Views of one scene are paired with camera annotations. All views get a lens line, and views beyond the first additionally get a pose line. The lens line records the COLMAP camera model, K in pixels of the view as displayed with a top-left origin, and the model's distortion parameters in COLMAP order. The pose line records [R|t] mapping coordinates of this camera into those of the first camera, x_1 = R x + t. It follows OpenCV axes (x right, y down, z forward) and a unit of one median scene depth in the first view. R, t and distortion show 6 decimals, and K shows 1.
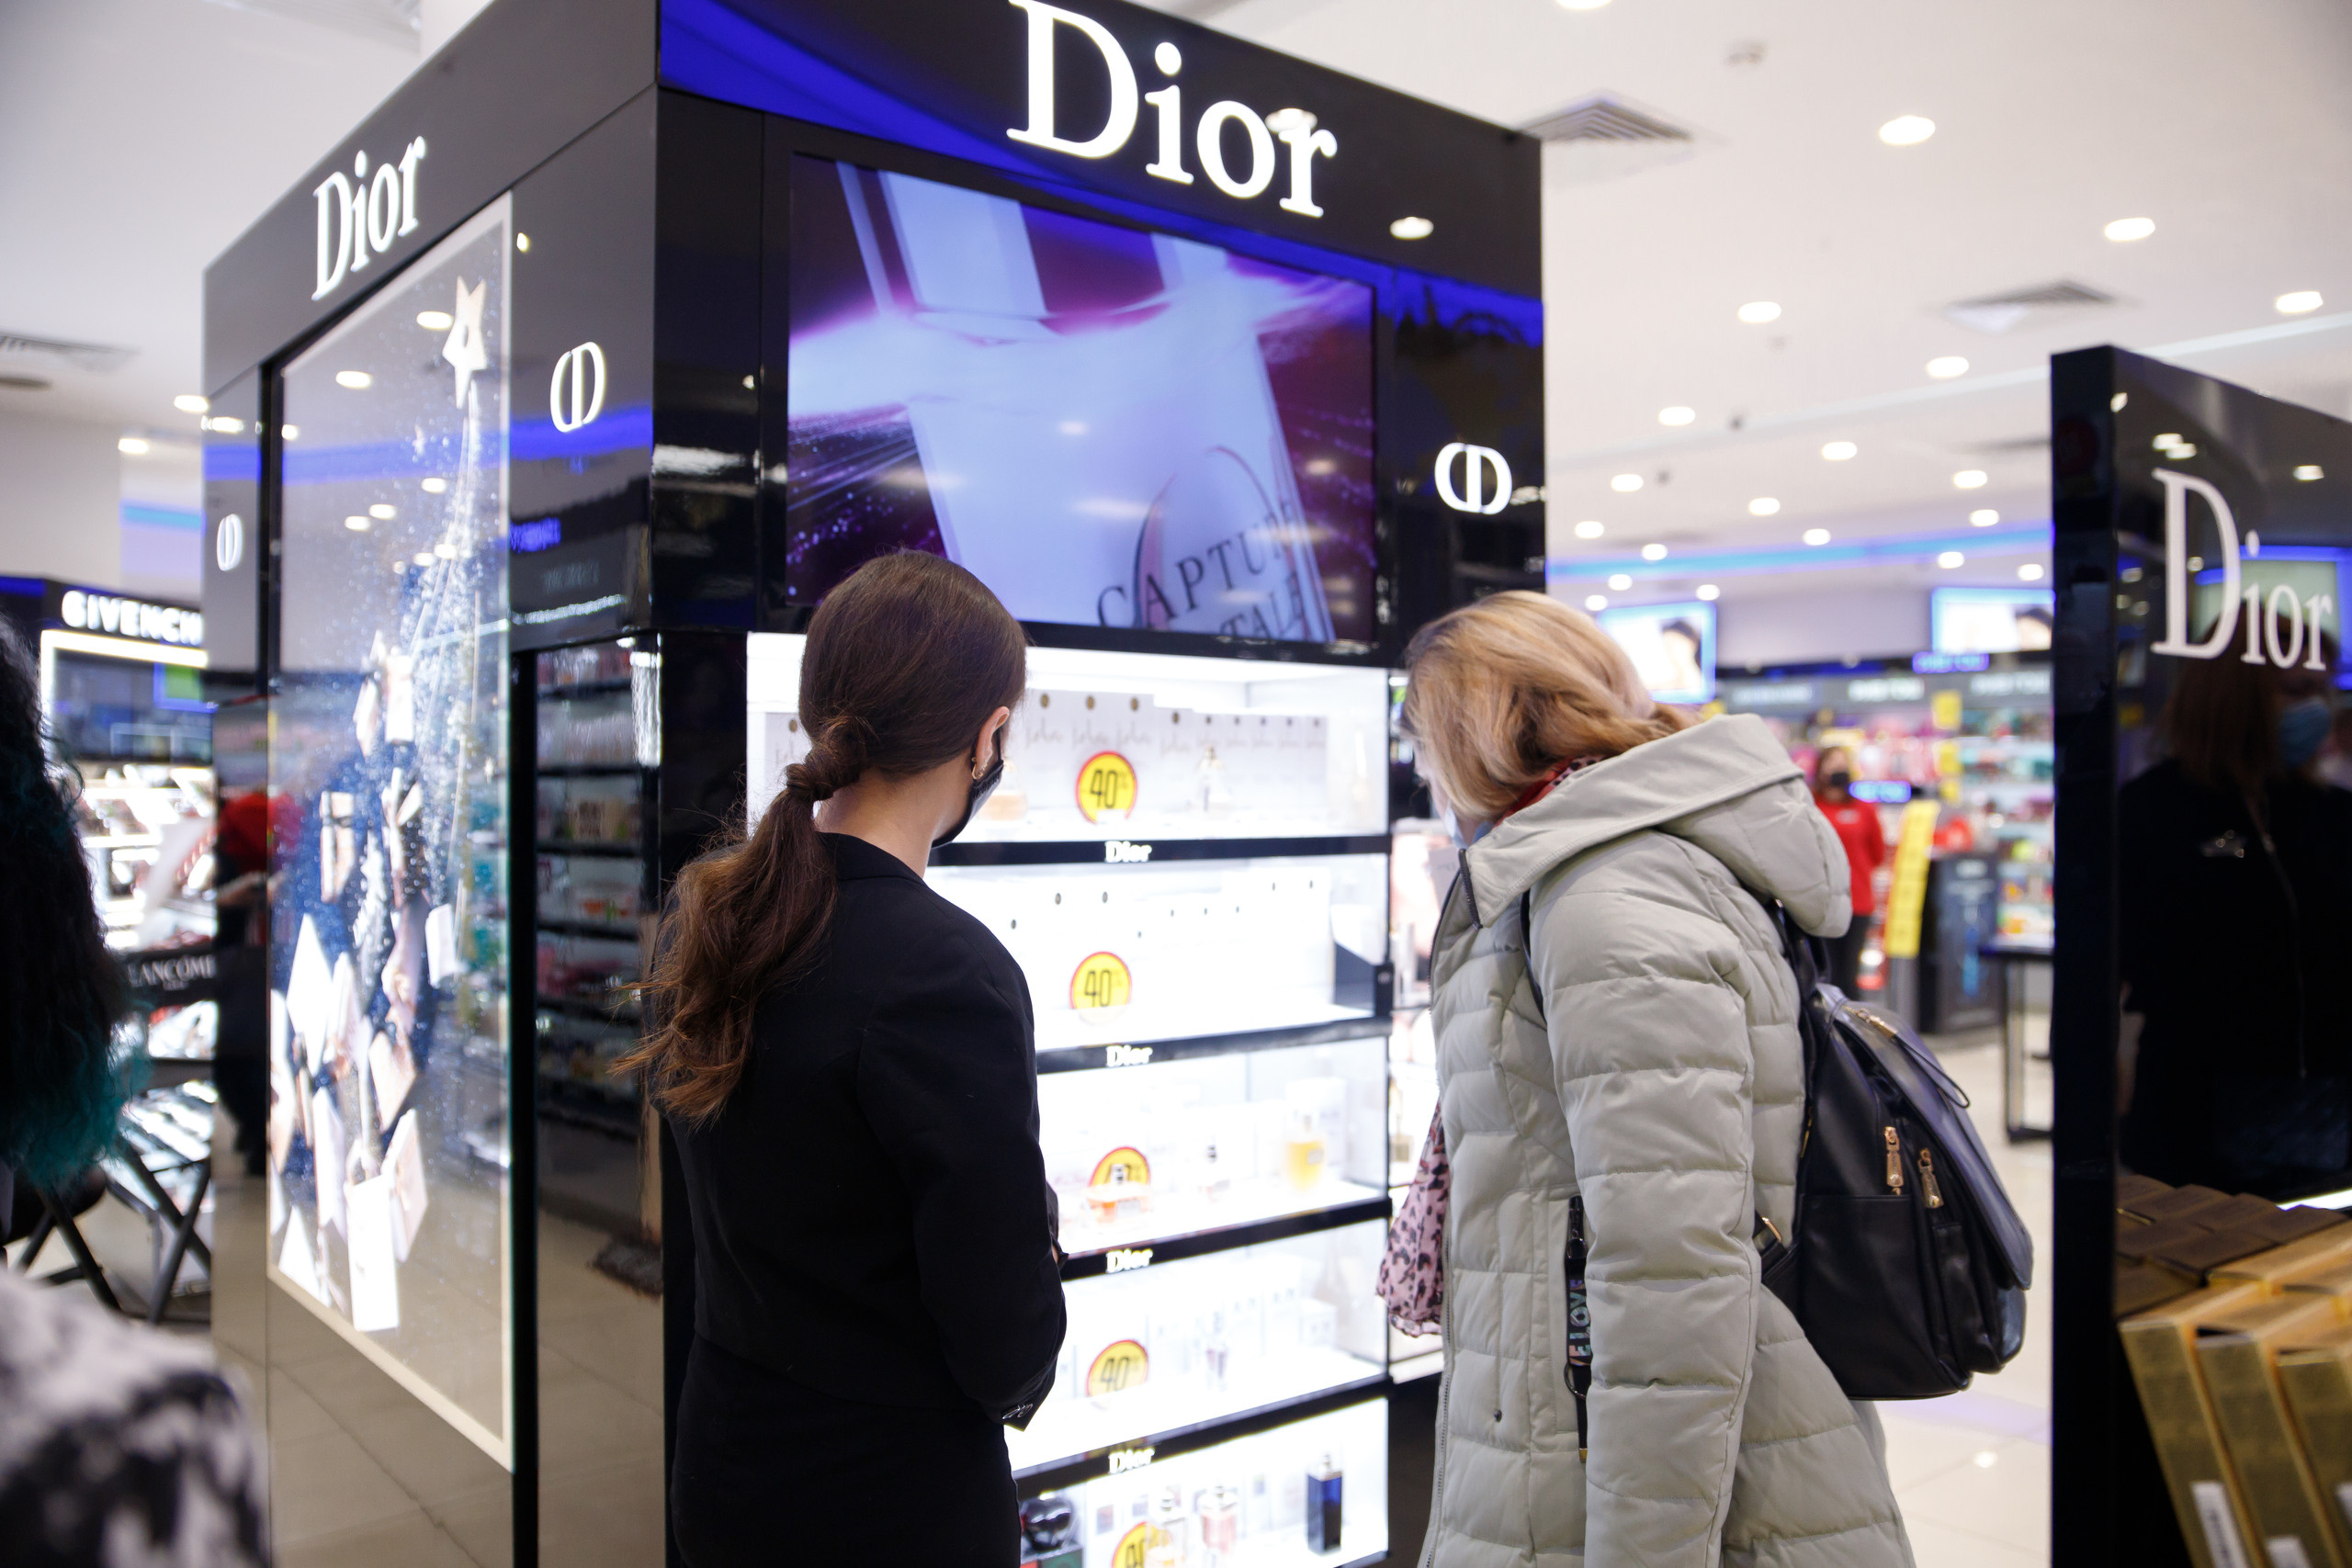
lens RADIAL K [[1902.3, 0, 1176.0], [0, 1902.3, 784.0], [0, 0, 1]] dist [0.004718, -0.166262]
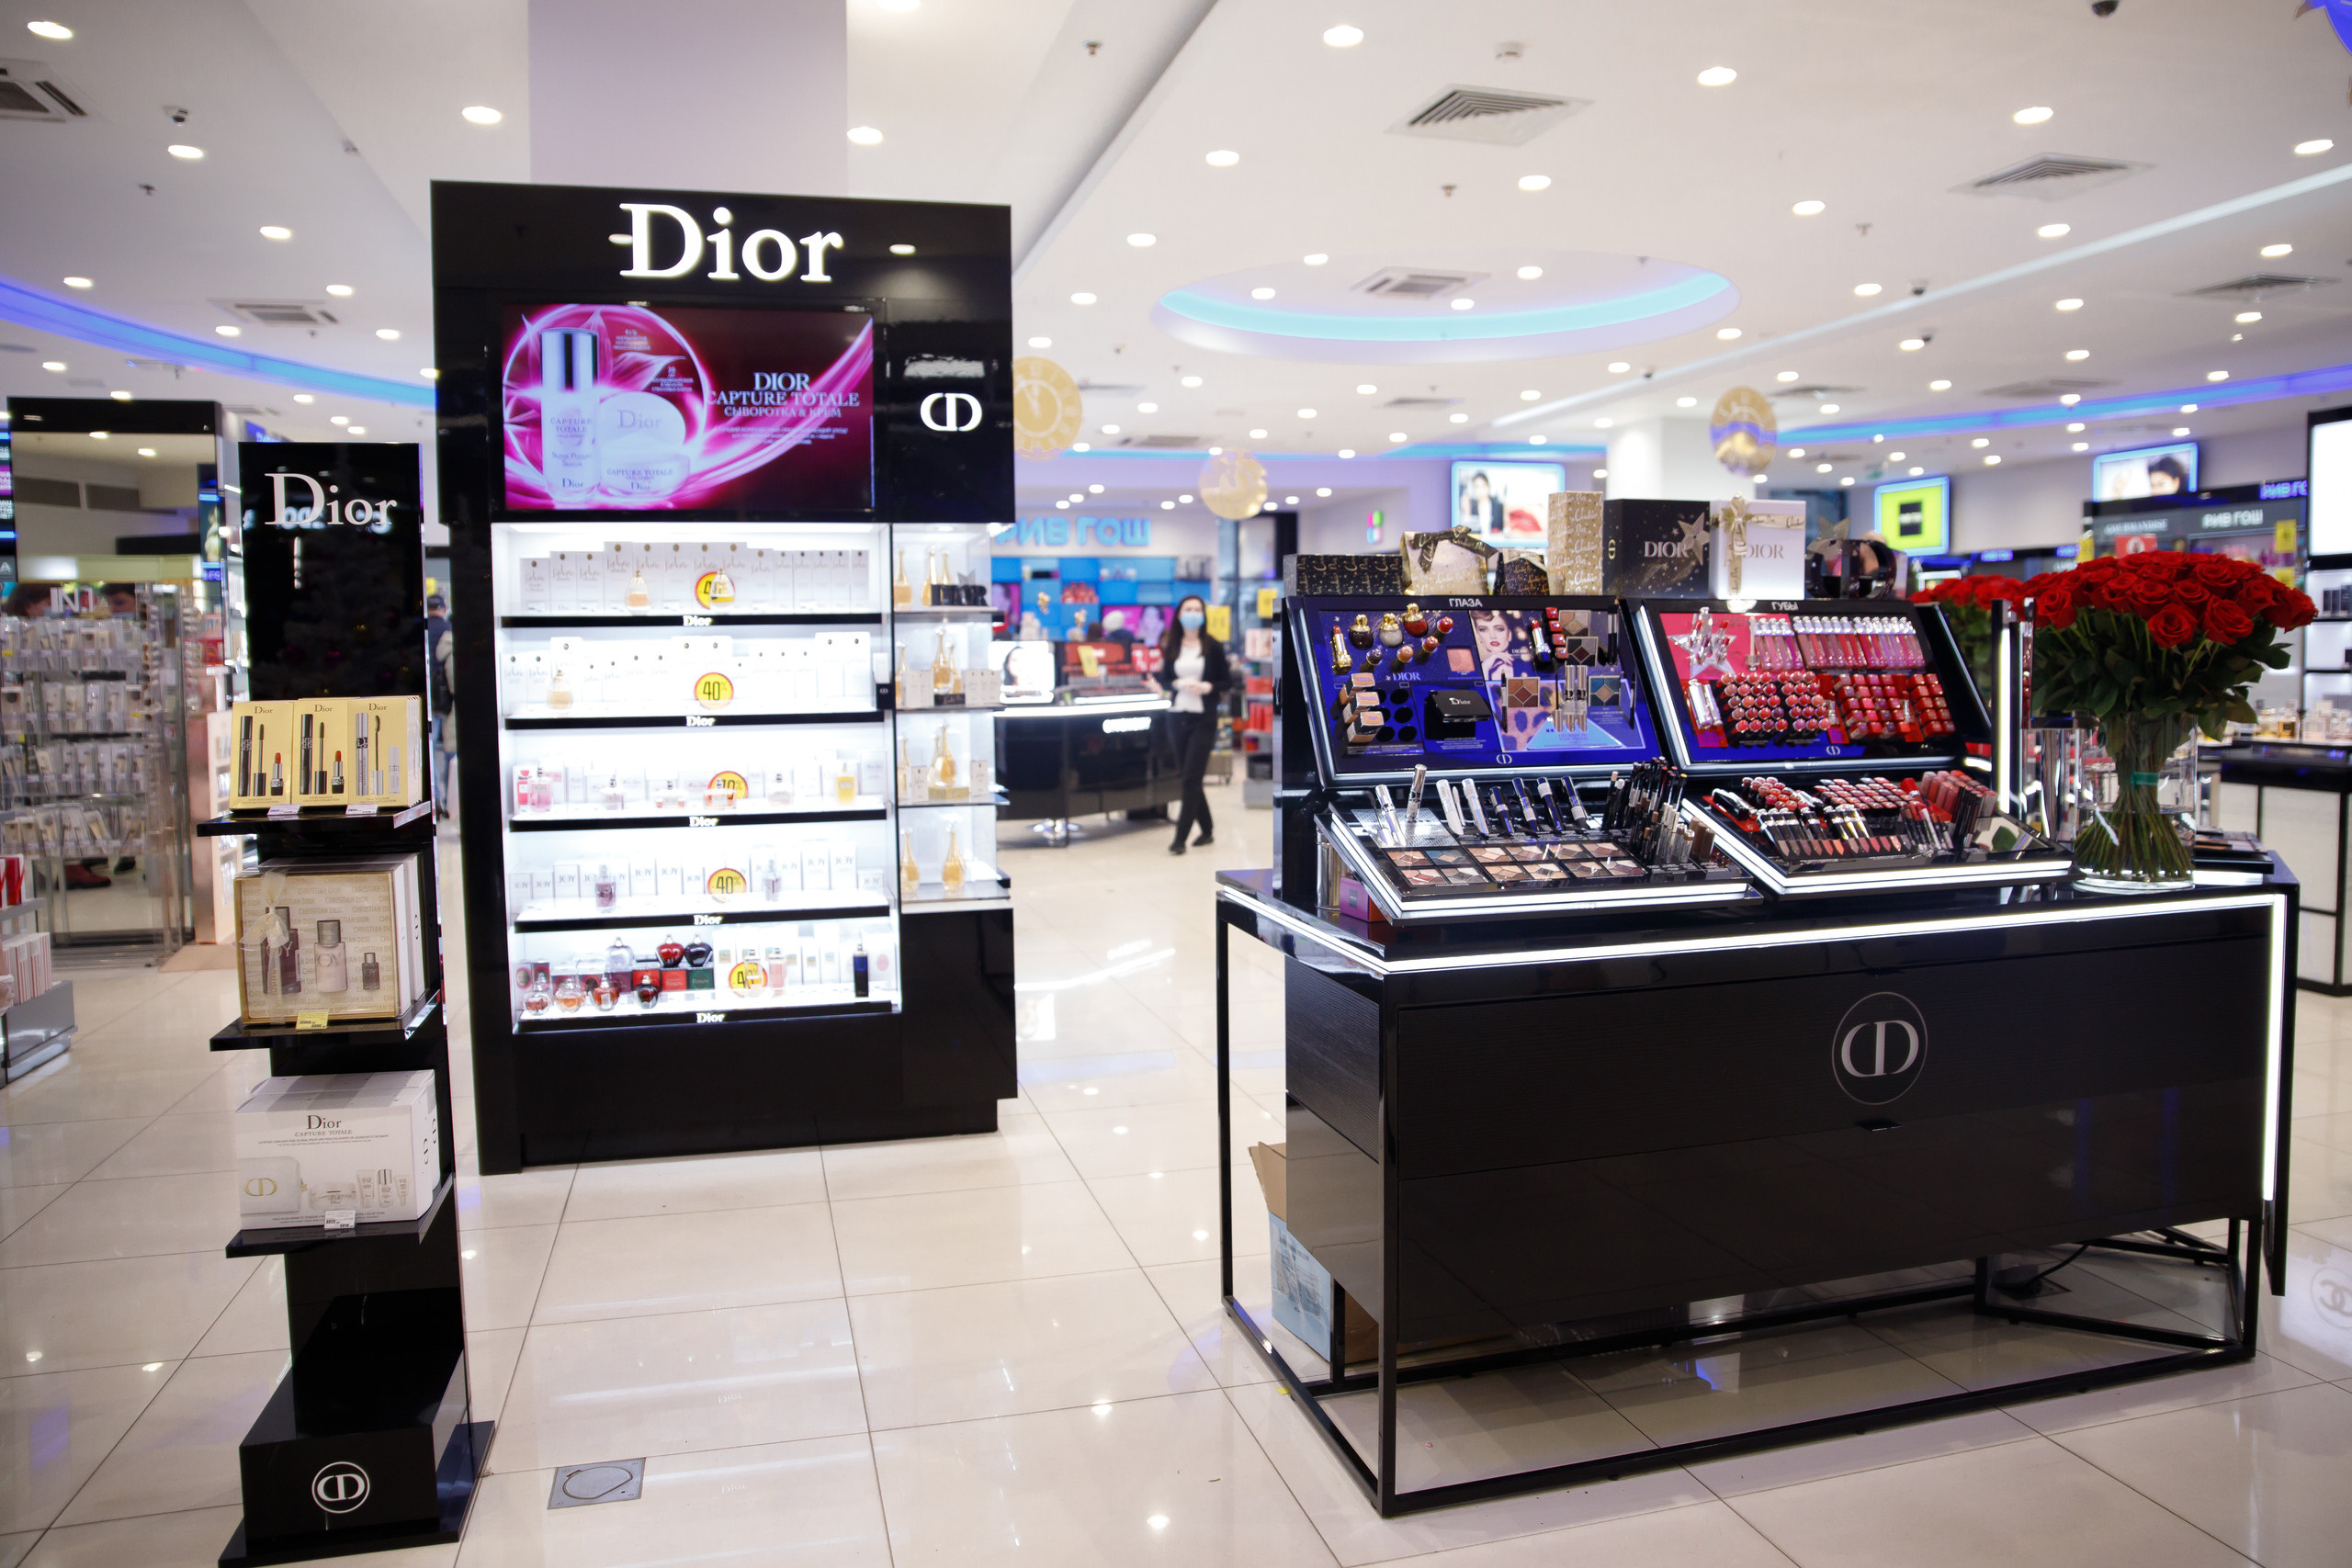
lens RADIAL K [[1655.4, 0, 1209.5], [0, 1655.4, 775.8], [0, 0, 1]] dist [-0.131387, 0.098499]
pose [[0.927231, 0.017902, -0.374062, 1.040580], [0.015375, 0.996195, 0.085787, 0.053947], [0.374174, -0.085296, 0.923428, -0.378910]]
